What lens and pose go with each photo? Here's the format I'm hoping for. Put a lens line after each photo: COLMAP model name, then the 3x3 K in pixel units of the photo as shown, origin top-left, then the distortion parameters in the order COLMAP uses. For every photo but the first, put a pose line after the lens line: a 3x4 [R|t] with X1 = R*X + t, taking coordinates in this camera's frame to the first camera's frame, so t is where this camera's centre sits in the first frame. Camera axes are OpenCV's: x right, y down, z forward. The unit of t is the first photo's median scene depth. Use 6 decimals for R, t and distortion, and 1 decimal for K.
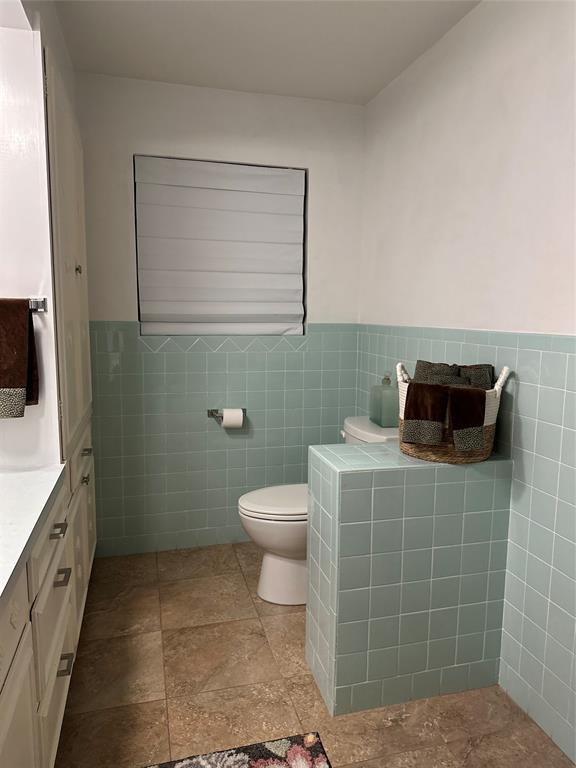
lens RADIAL K [[541.3, 0, 288.0], [0, 541.3, 384.0], [0, 0, 1]] dist [-0.000535, -0.000366]
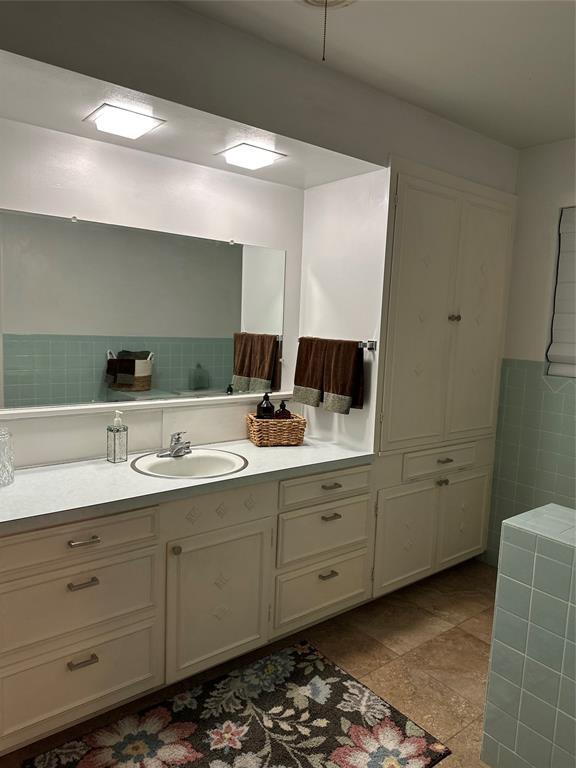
lens RADIAL K [[541.3, 0, 288.0], [0, 541.3, 384.0], [0, 0, 1]] dist [-0.000535, -0.000366]
pose [[0.399895, 0.118099, -0.908921, 0.752725], [-0.162316, 0.985115, 0.056586, -0.076478], [0.902074, 0.124904, 0.413112, 0.159835]]
